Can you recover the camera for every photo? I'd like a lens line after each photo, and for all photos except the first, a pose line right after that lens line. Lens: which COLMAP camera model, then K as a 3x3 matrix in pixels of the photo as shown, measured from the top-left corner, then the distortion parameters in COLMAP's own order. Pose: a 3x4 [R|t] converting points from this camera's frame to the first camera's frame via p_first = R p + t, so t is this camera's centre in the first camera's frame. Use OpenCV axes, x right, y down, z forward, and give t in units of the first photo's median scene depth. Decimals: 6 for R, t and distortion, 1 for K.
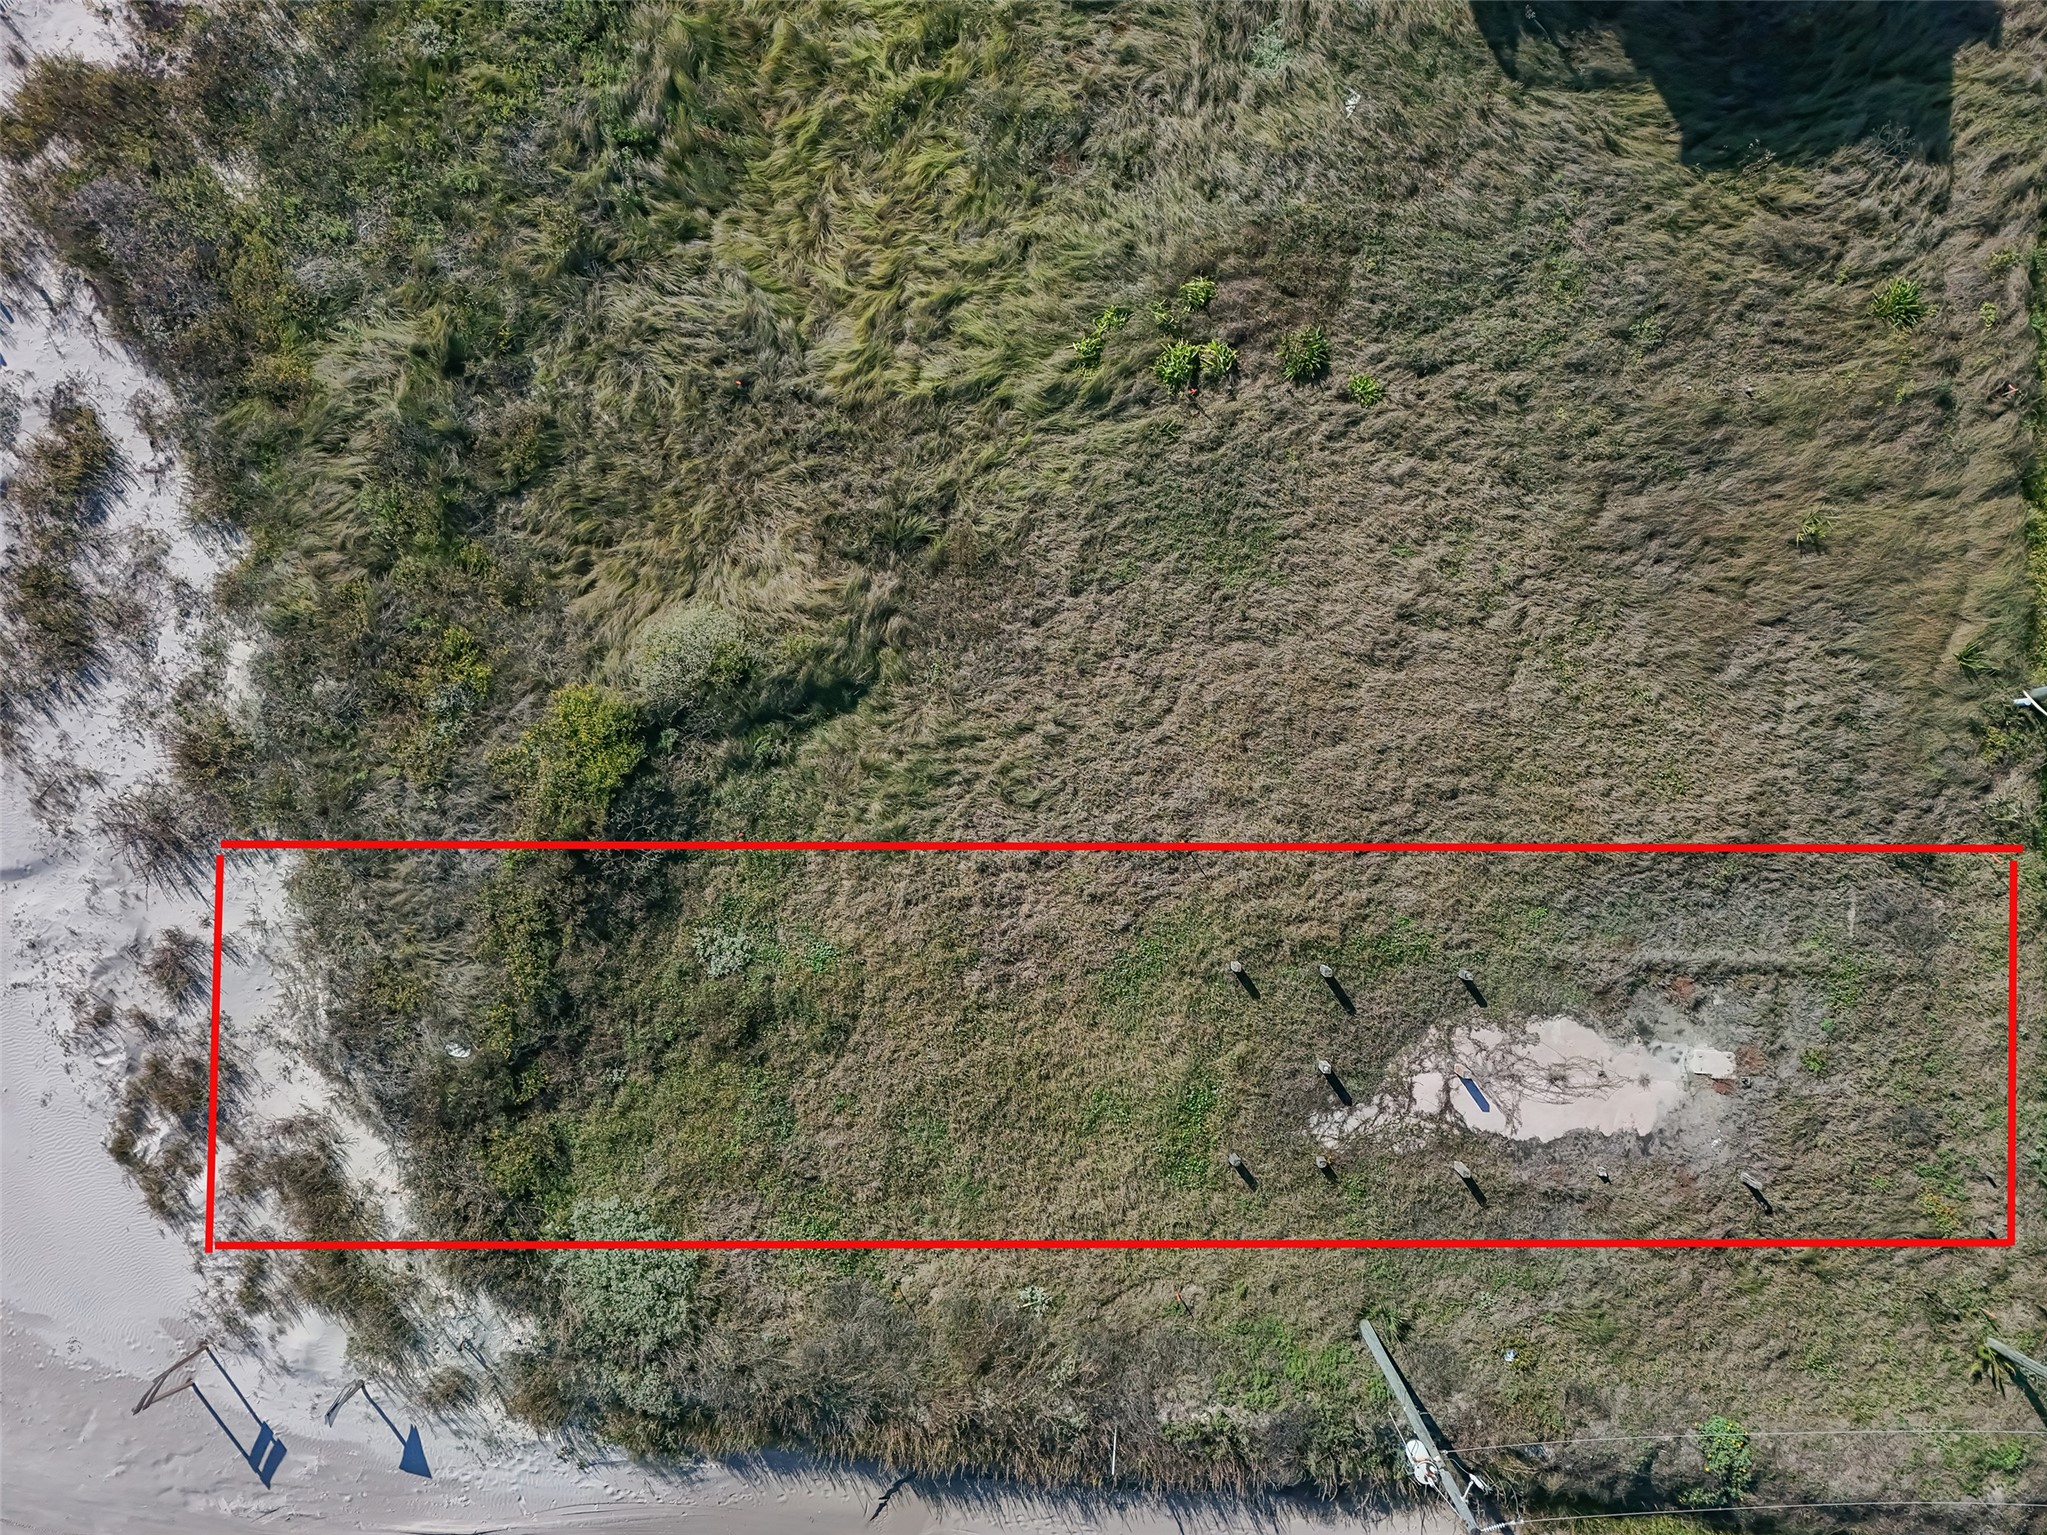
lens RADIAL K [[1504.0, 0, 1019.4], [0, 1504.0, 761.2], [0, 0, 1]] dist [0.069886, -0.054131]
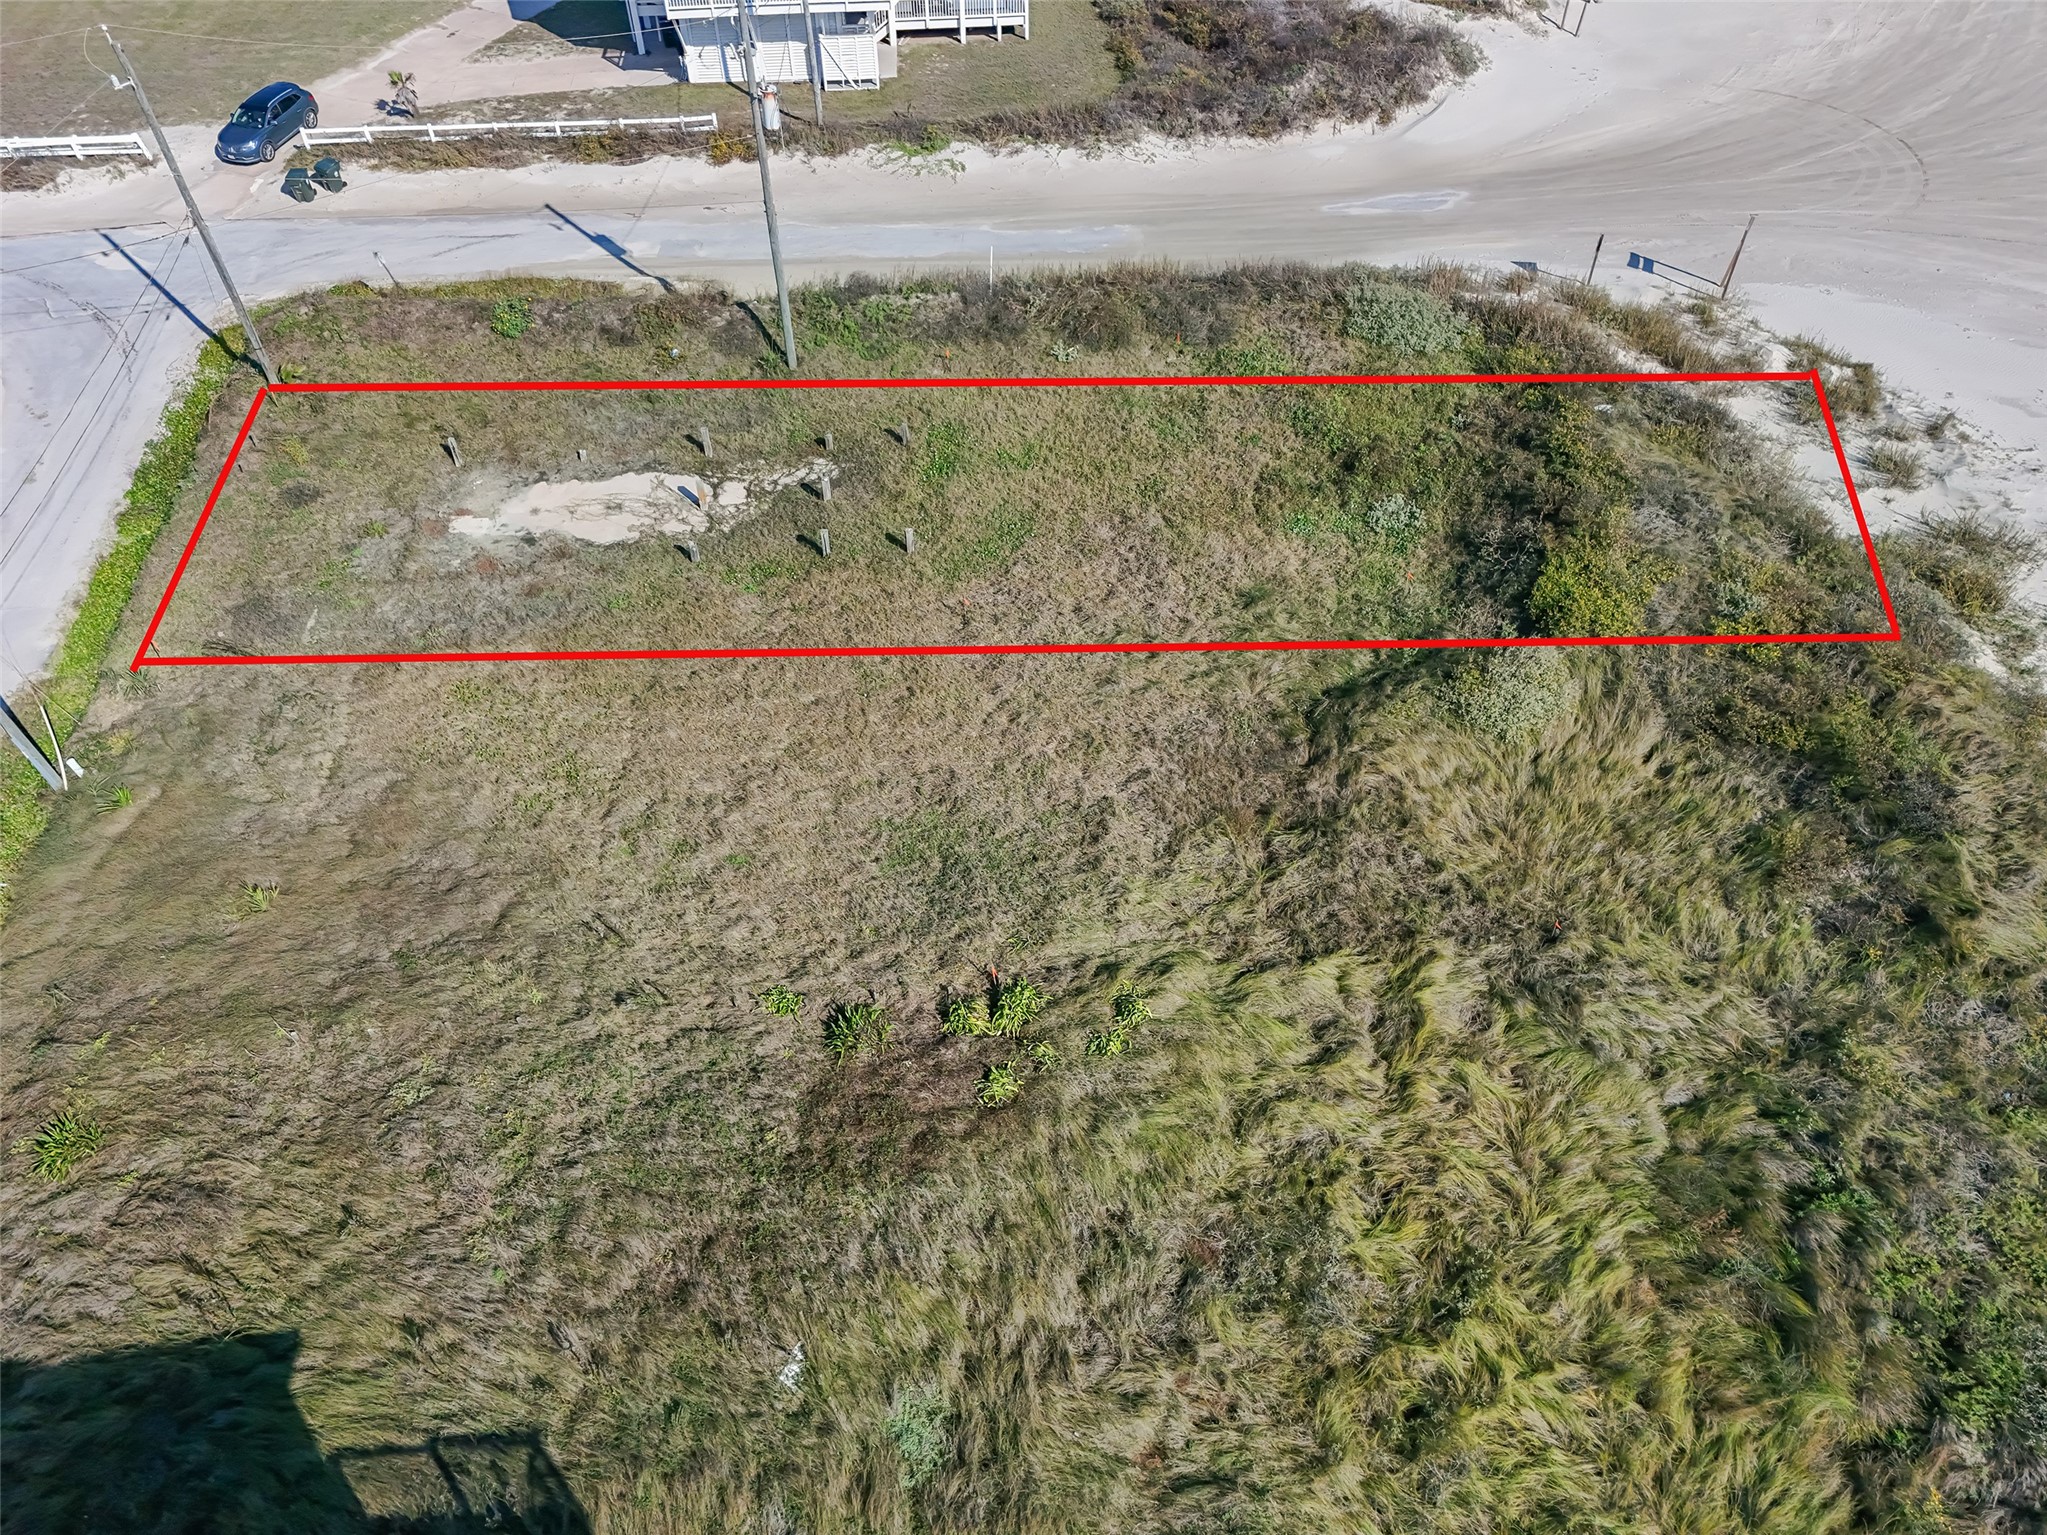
lens RADIAL K [[1504.0, 0, 1023.7], [0, 1504.0, 773.0], [0, 0, 1]] dist [0.069886, -0.054131]
pose [[-0.994909, 0.093750, -0.036968, 0.118020], [-0.093785, -0.727099, 0.680096, -0.703264], [0.036880, 0.680101, 0.732190, 0.339401]]
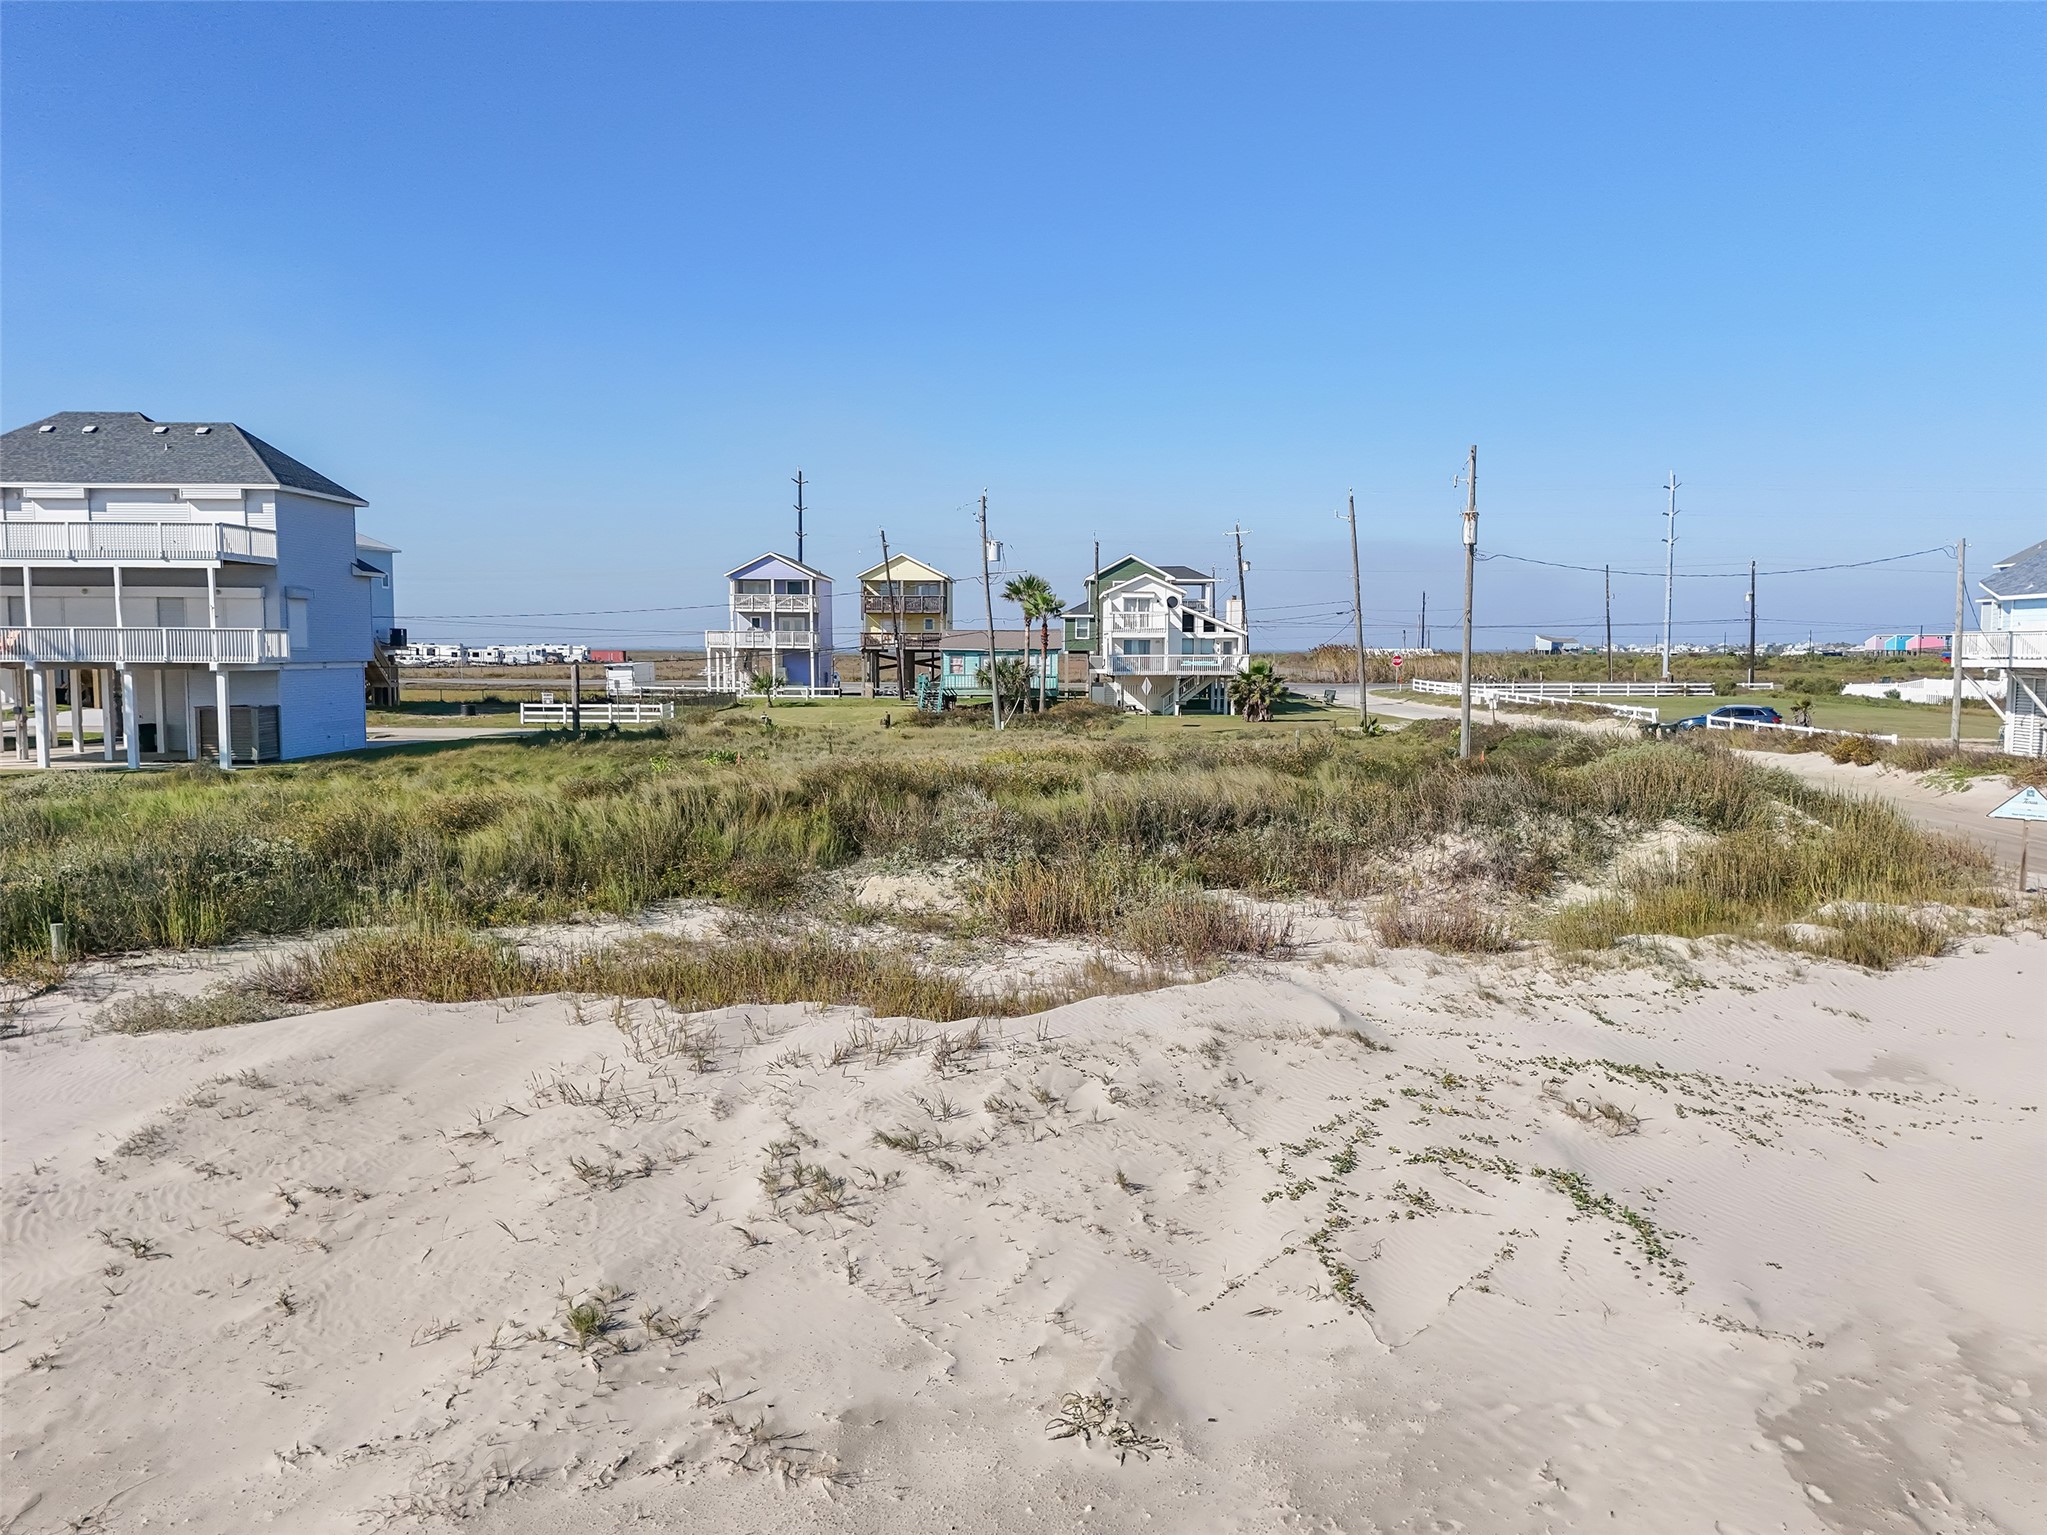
lens RADIAL K [[1504.0, 0, 1021.7], [0, 1504.0, 767.5], [0, 0, 1]] dist [0.069886, -0.054131]
pose [[0.002247, -0.057861, 0.998322, -1.084766], [0.999979, 0.006201, -0.001891, -0.014035], [-0.006081, 0.998305, 0.057874, 0.922397]]
